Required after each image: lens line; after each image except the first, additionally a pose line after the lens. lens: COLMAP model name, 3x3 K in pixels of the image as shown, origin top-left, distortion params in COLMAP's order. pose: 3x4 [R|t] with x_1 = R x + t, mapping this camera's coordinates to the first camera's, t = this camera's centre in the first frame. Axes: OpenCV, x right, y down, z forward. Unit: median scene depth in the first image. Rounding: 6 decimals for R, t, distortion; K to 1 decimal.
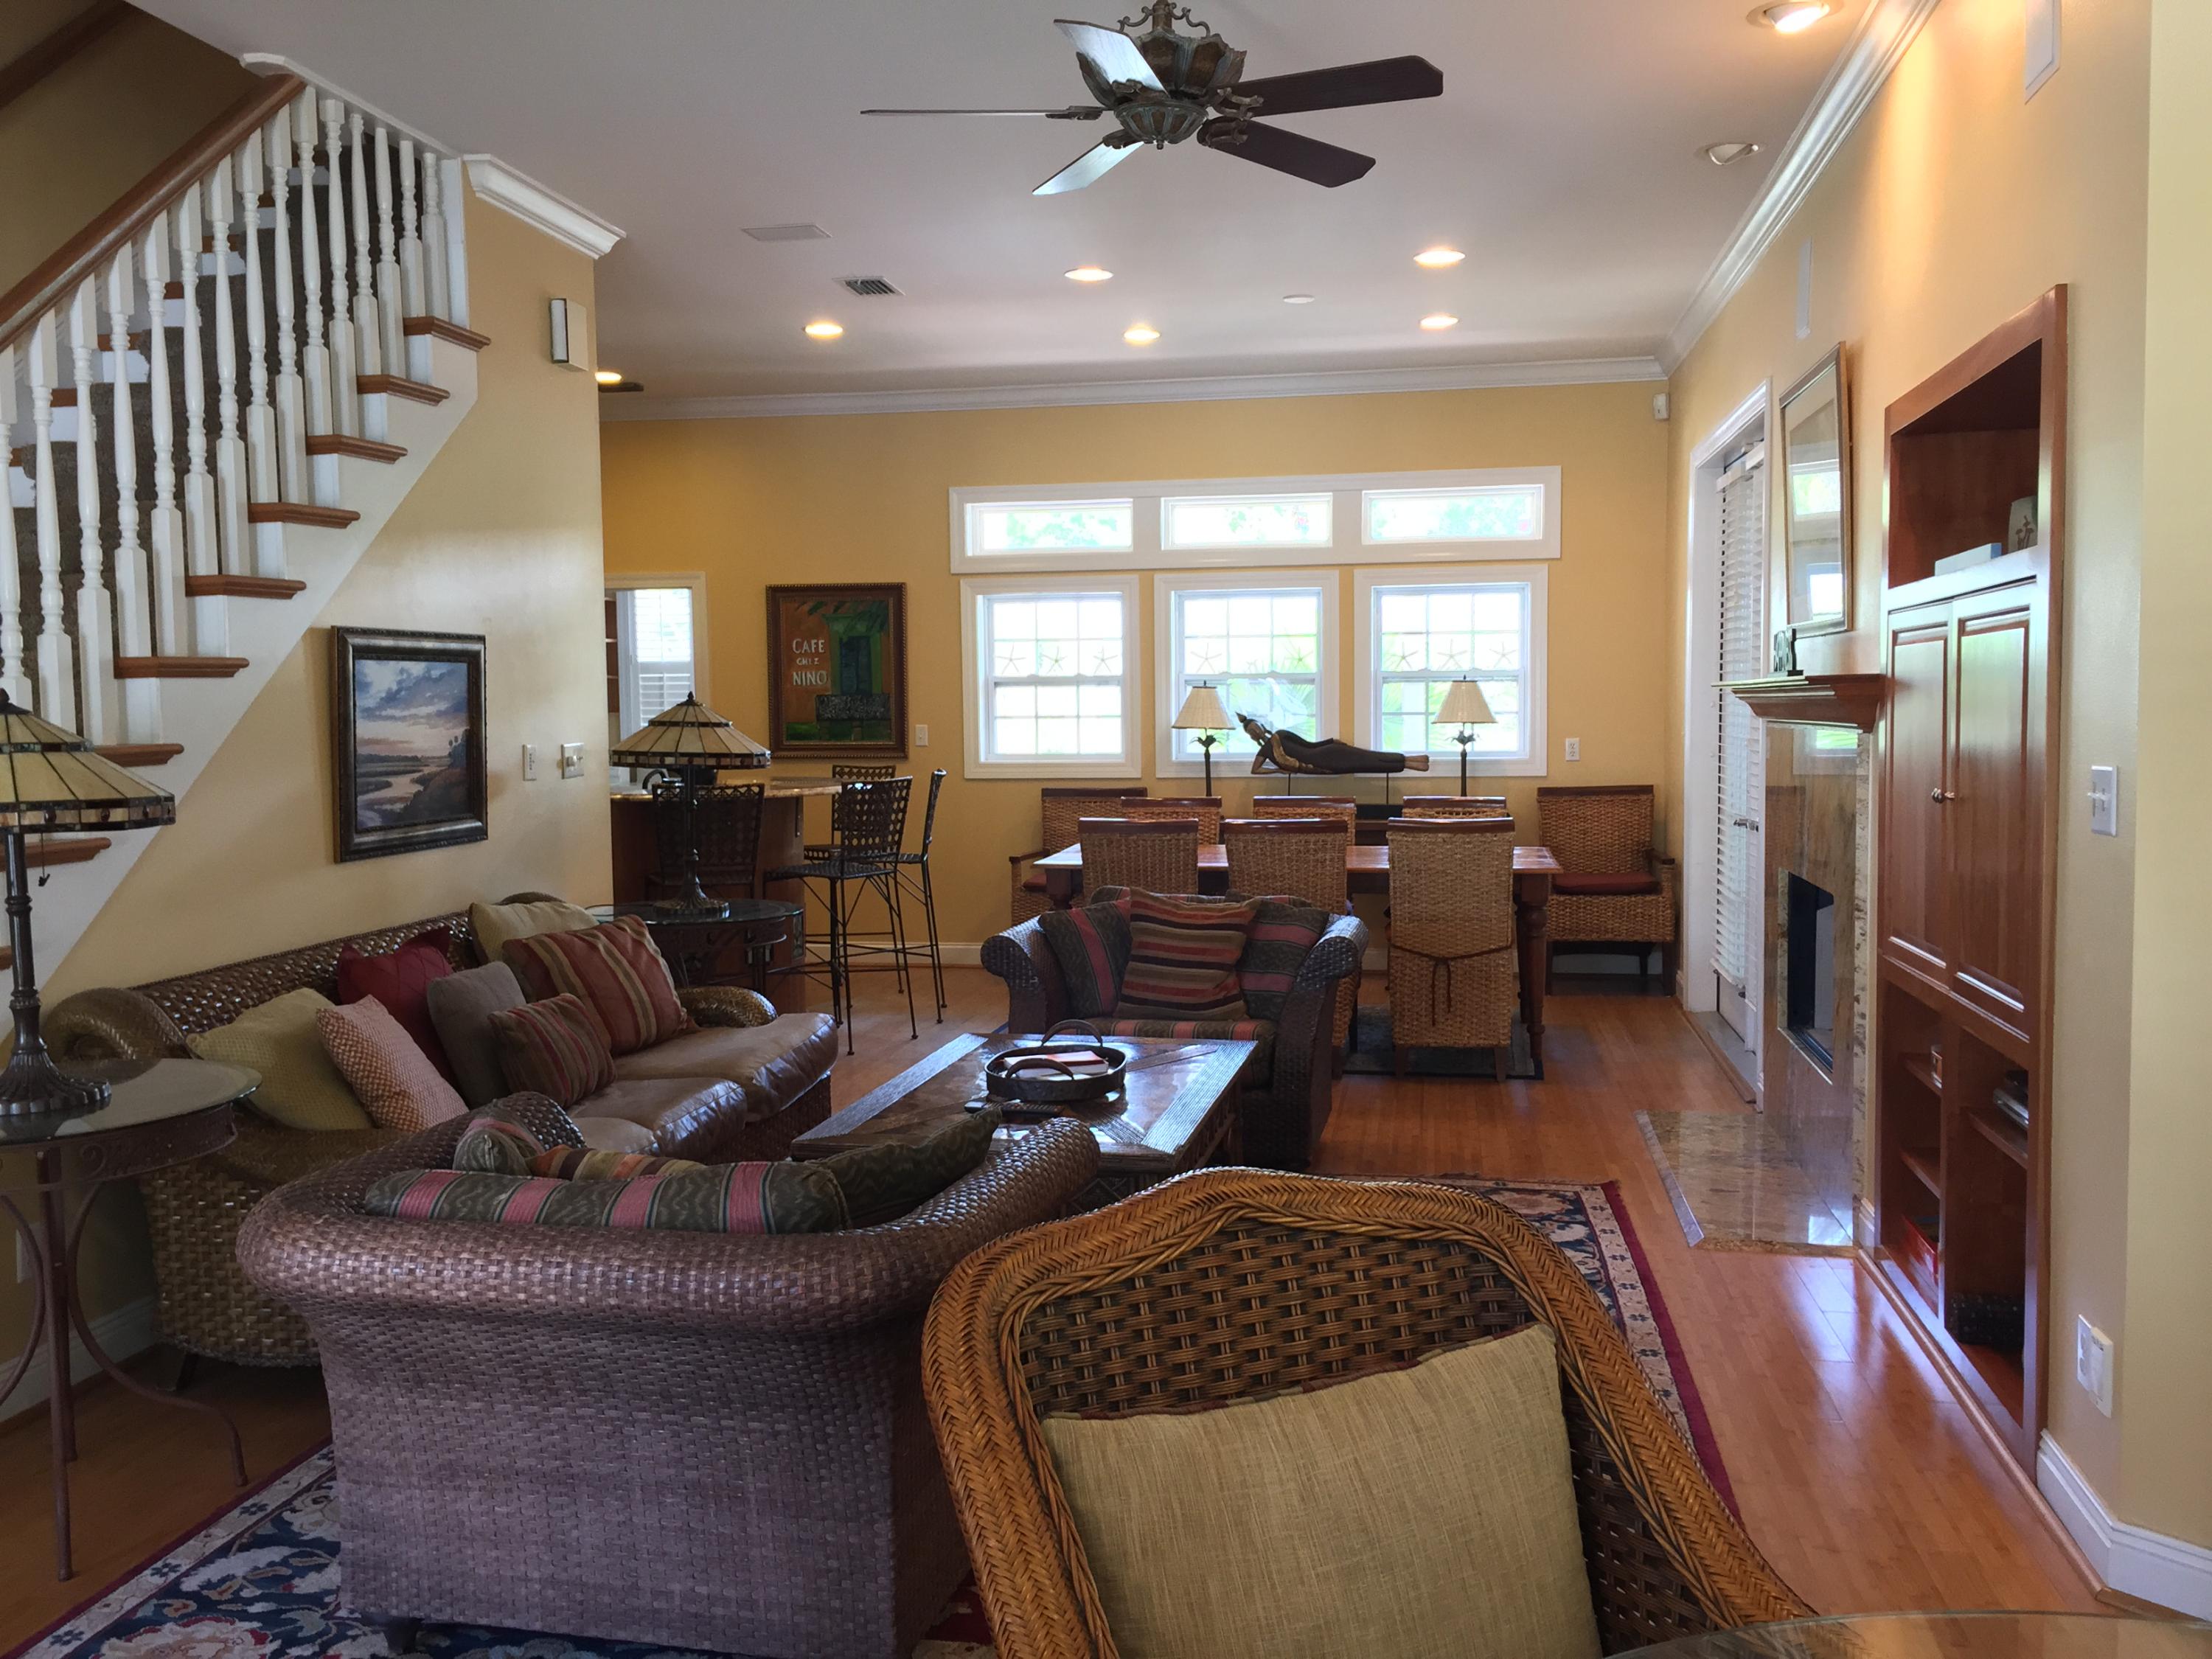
lens RADIAL K [[1883.0, 0, 1106.0], [0, 1883.0, 829.5], [0, 0, 1]] dist [0.041255, 0.009348]
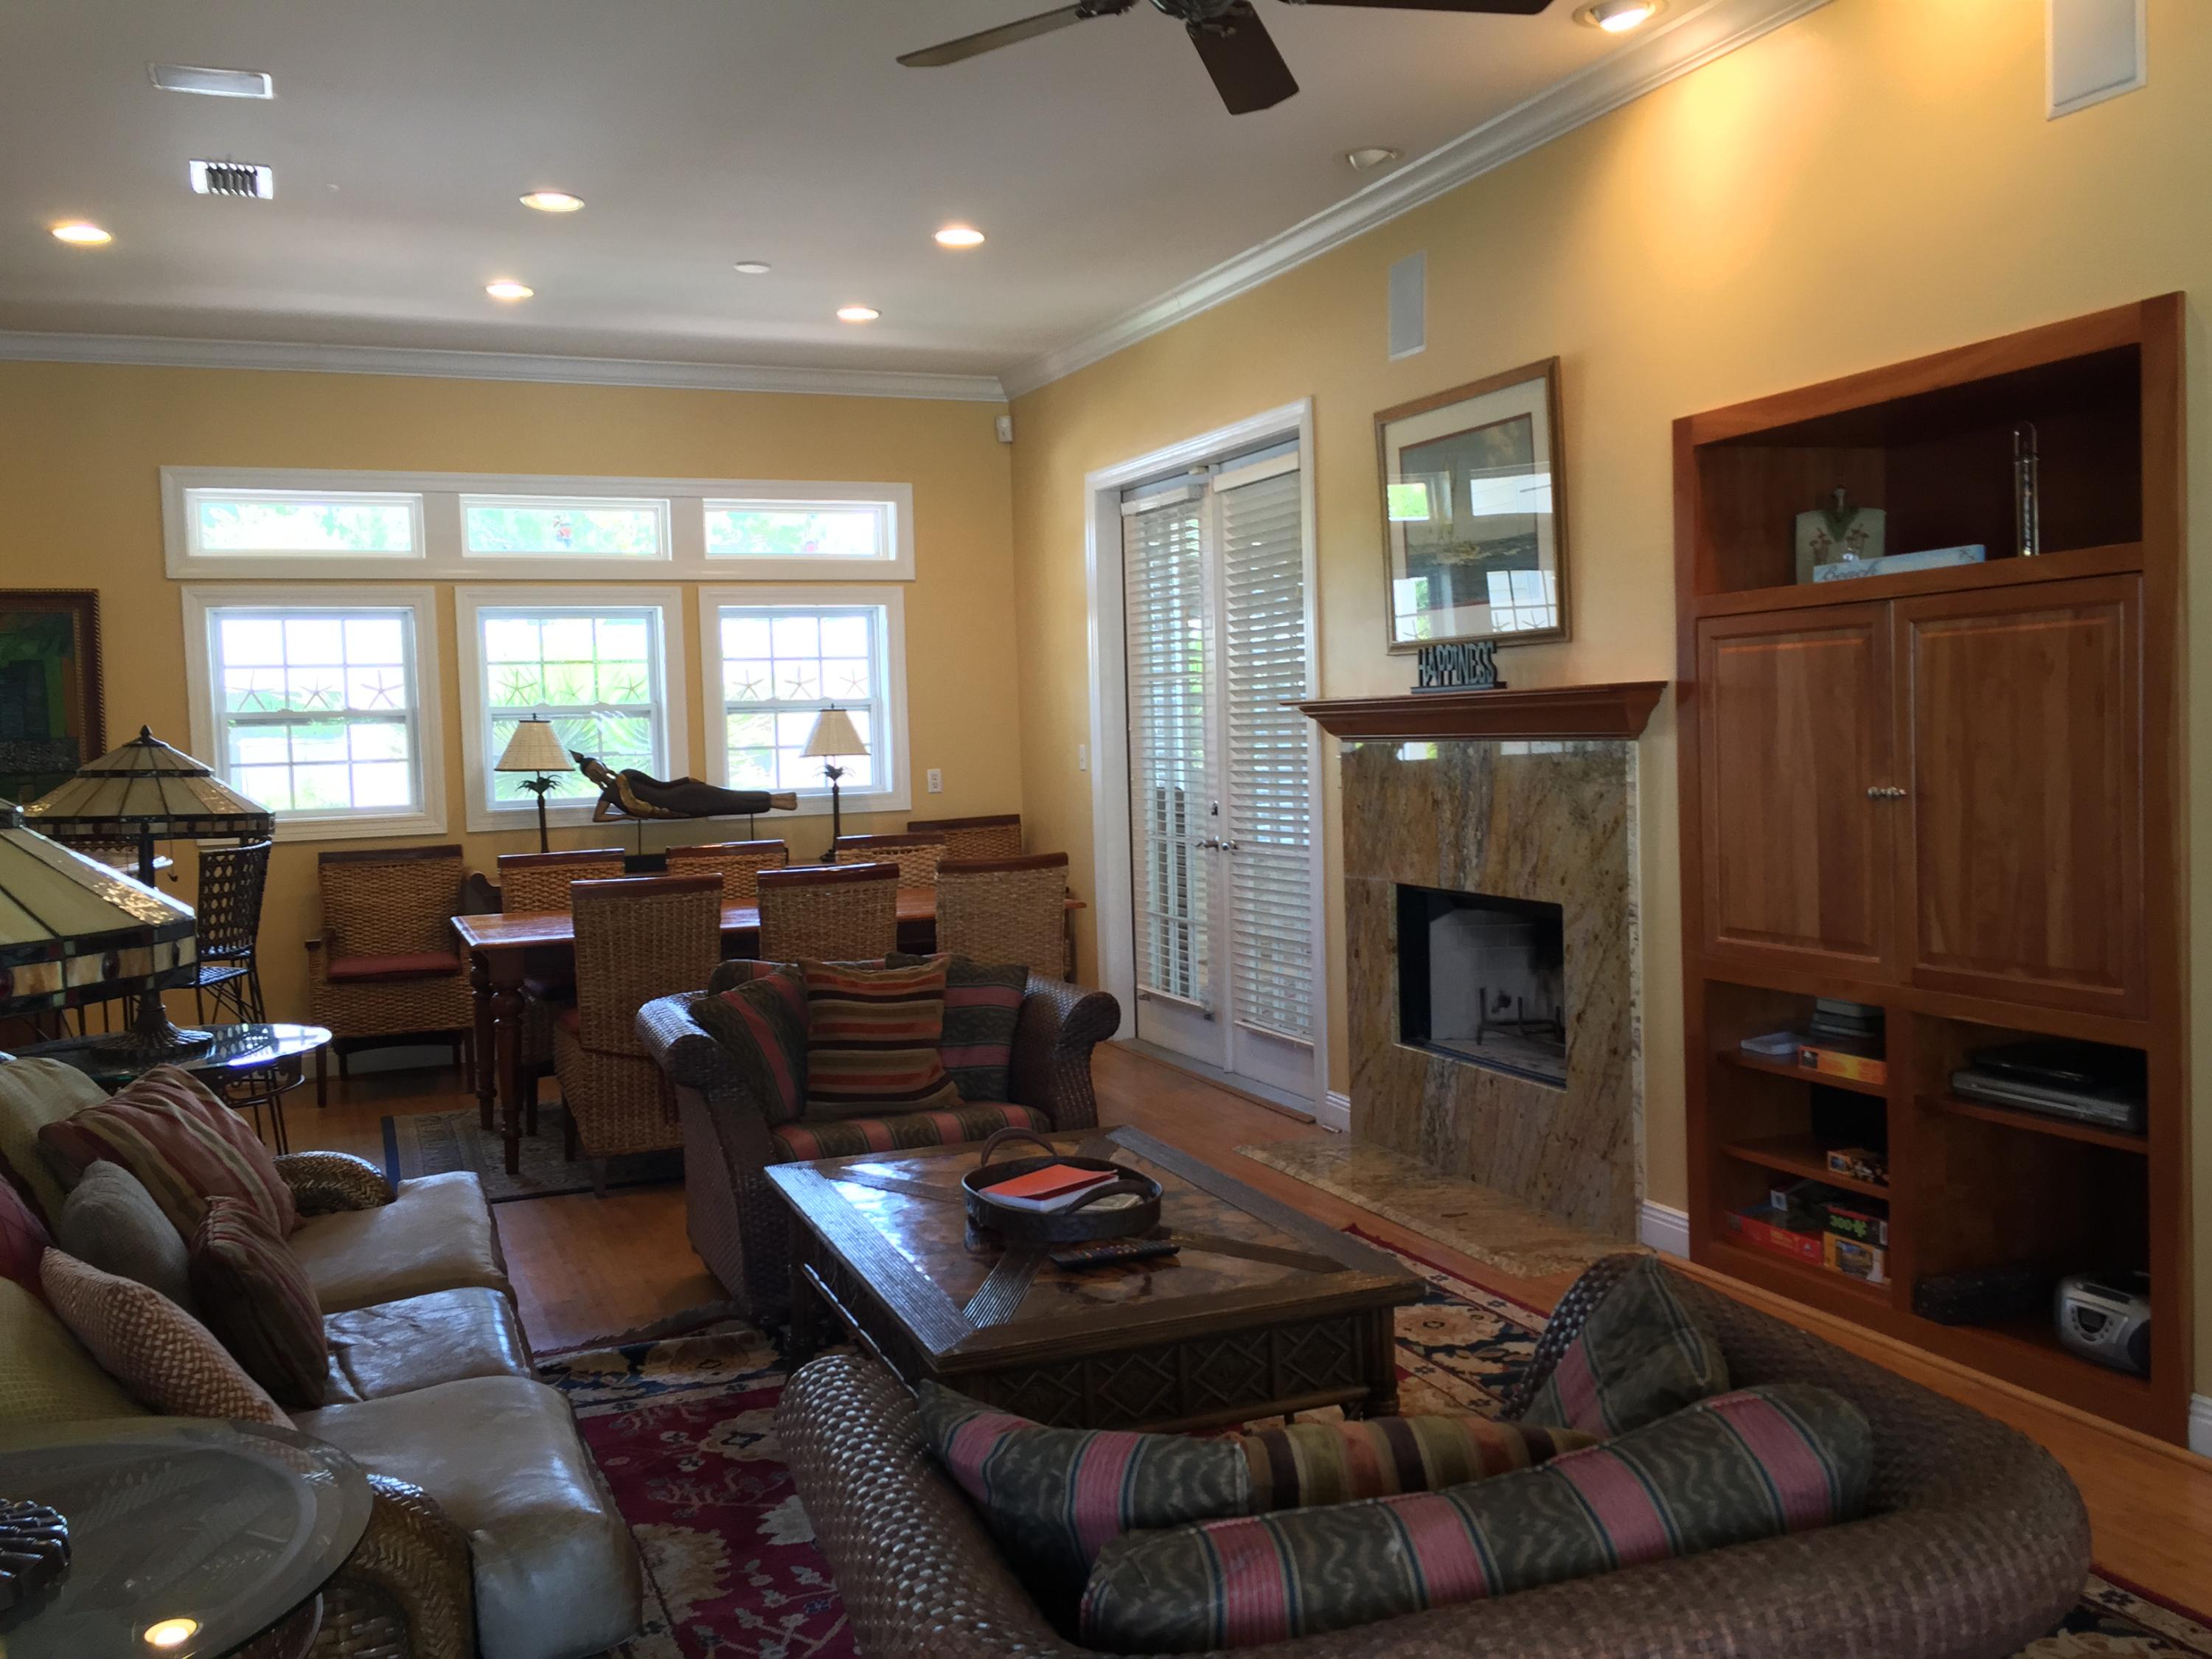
lens RADIAL K [[1878.6, 0, 1104.8], [0, 1878.6, 819.1], [0, 0, 1]] dist [0.034348, -0.005526]
pose [[0.835220, -0.044270, 0.548131, -0.200799], [0.060265, 0.998119, -0.011216, -0.007434], [-0.546604, 0.042401, 0.836317, 0.161253]]
